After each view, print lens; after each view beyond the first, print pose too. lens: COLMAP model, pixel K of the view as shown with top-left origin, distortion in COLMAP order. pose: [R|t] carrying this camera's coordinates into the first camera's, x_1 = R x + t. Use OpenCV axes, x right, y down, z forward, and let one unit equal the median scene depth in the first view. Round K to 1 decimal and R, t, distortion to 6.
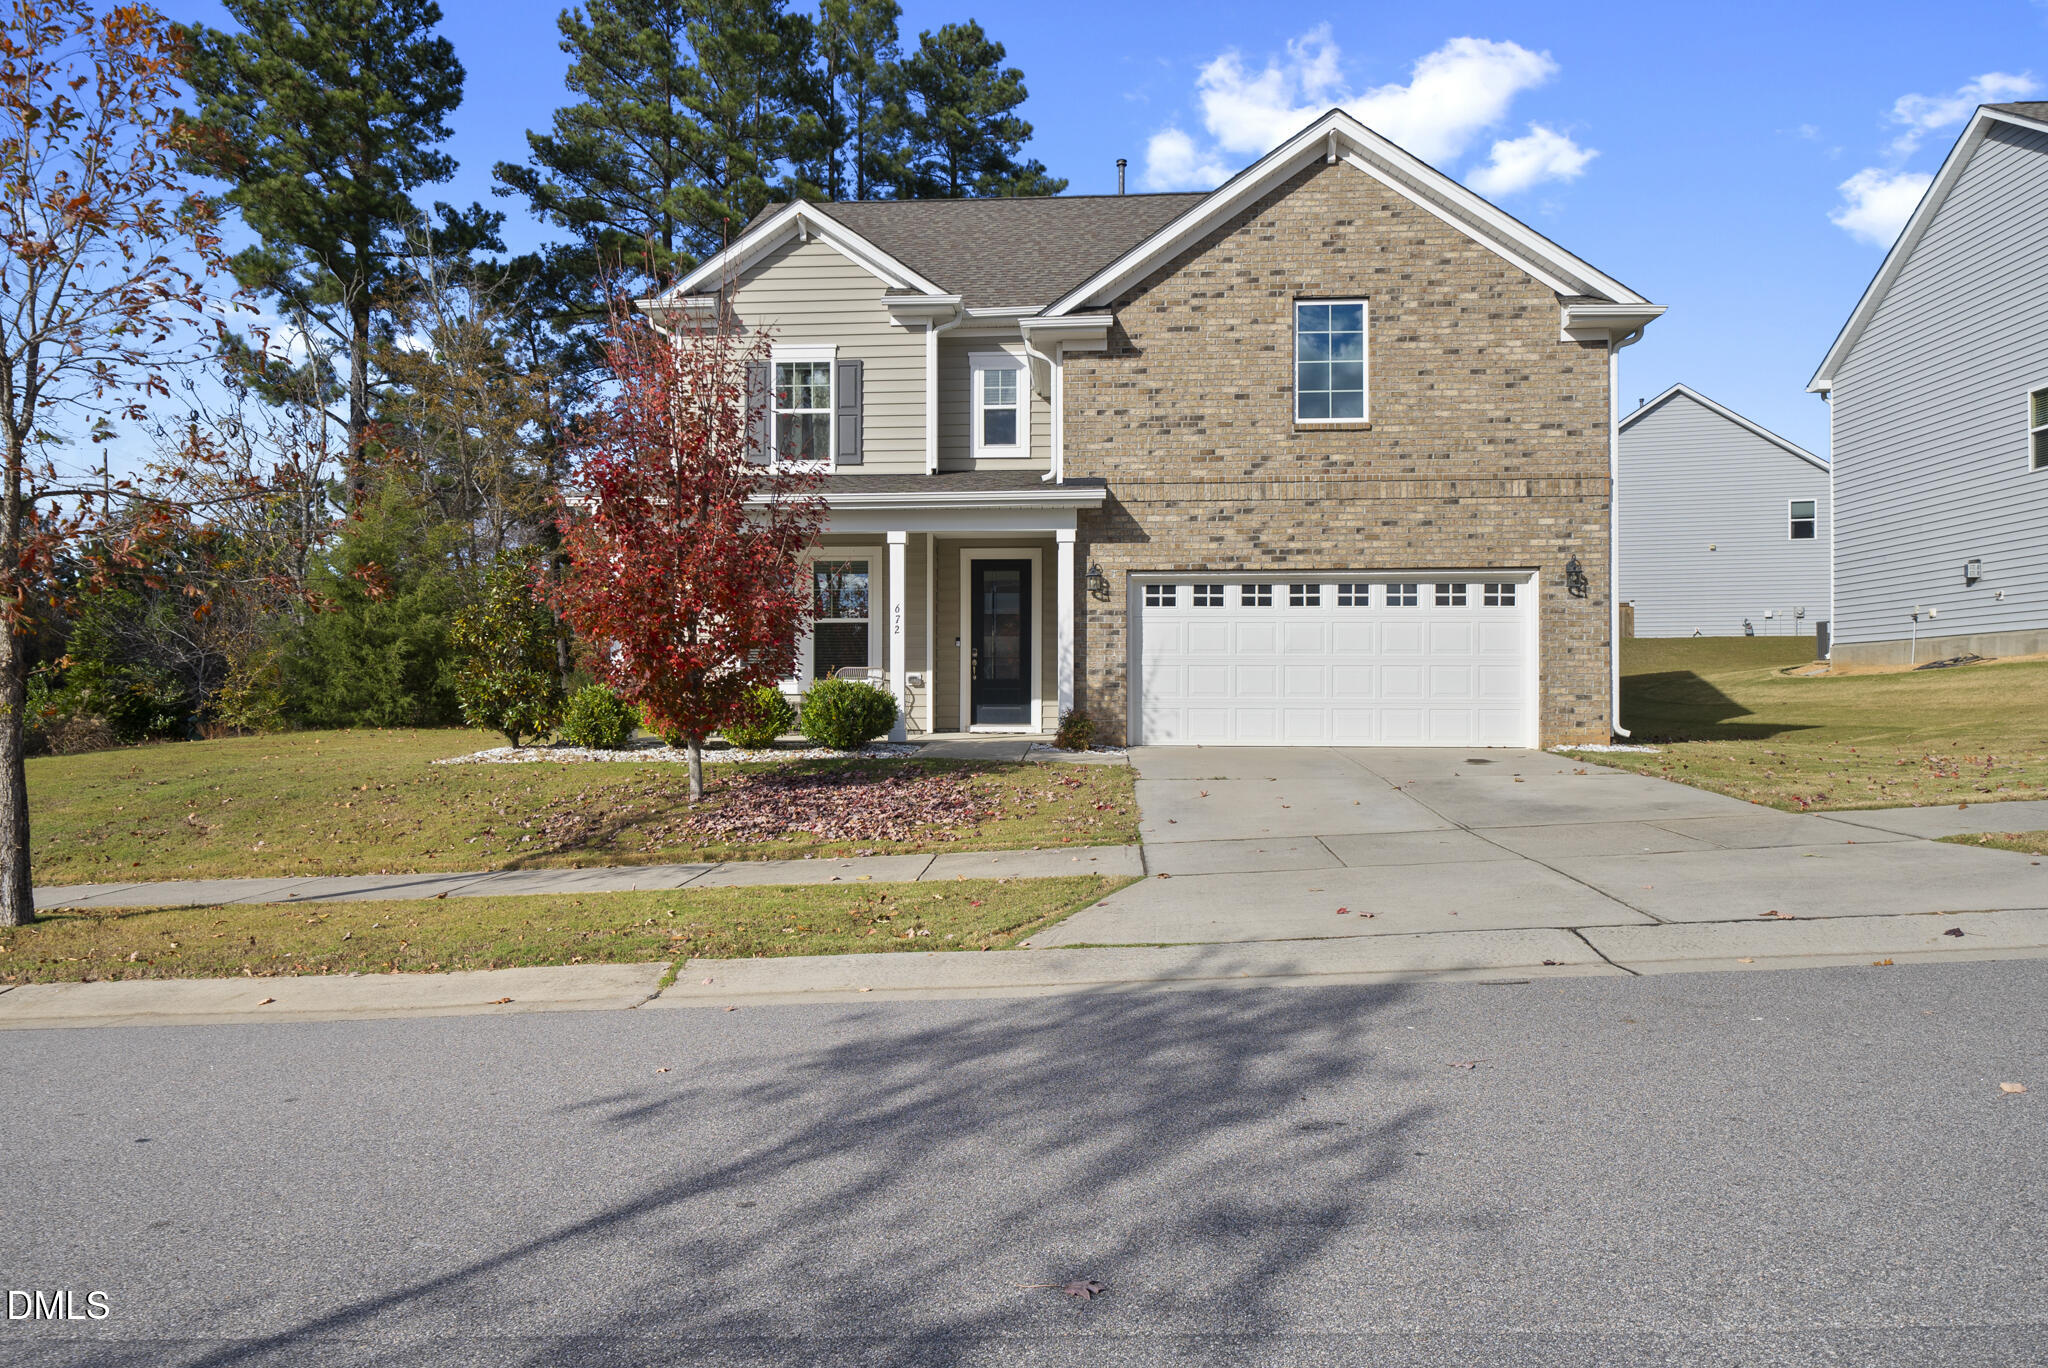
lens RADIAL K [[1257.8, 0, 1024.0], [0, 1257.8, 684.0], [0, 0, 1]] dist [0.001906, -0.000861]
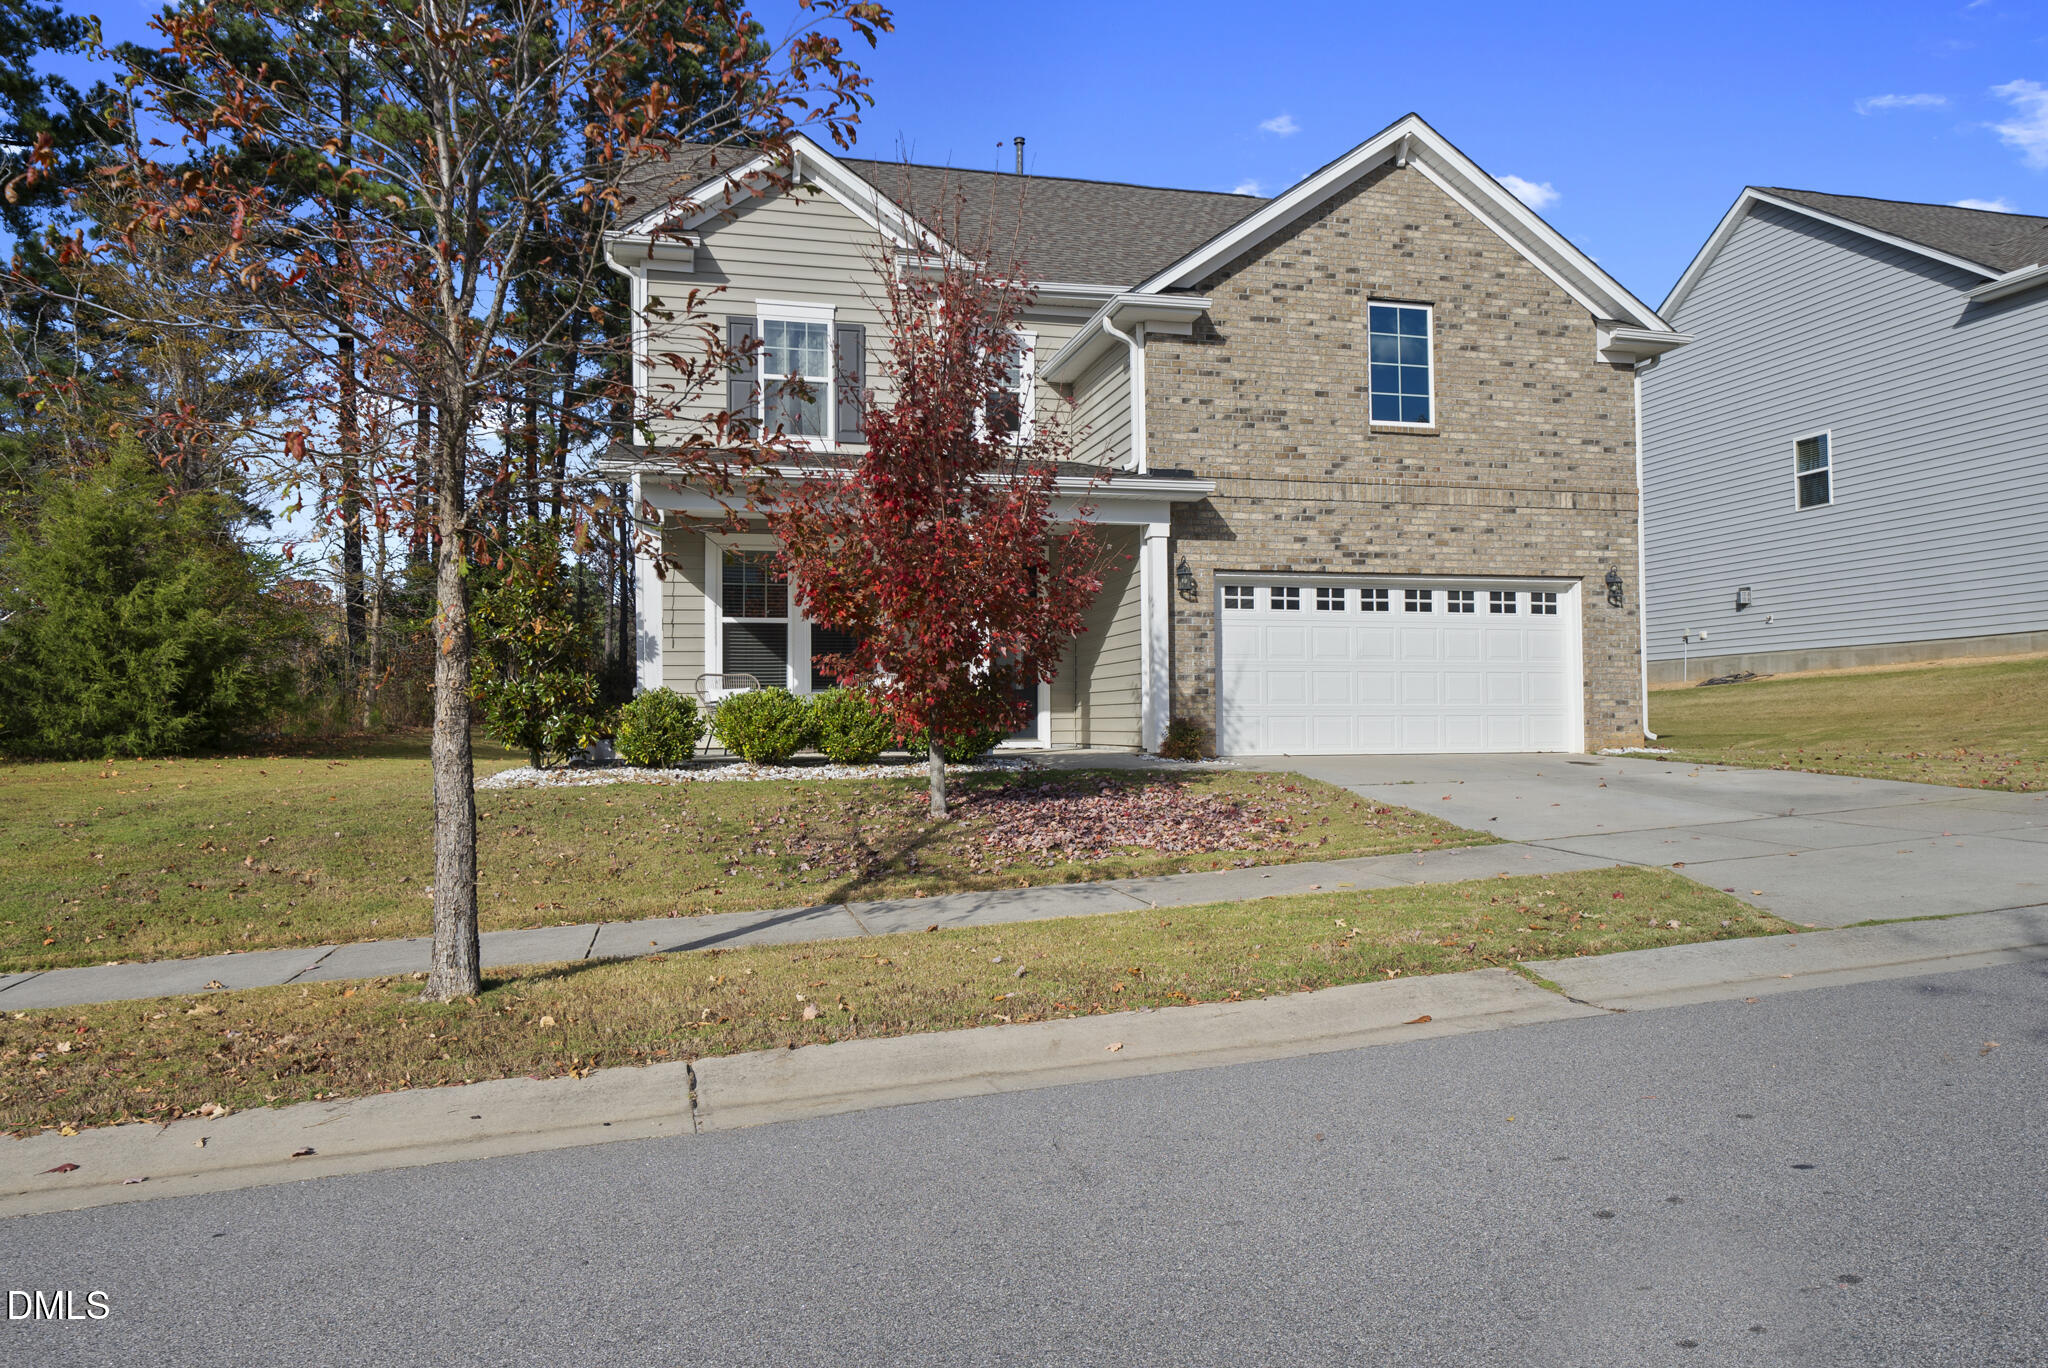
lens RADIAL K [[1363.0, 0, 1024.0], [0, 1363.0, 684.0], [0, 0, 1]] dist [0.000295, 0.001396]
pose [[0.949788, 0.001364, 0.312891, -0.373007], [0.006190, 0.999713, -0.023149, 0.017875], [-0.312833, 0.023923, 0.949507, 0.079986]]
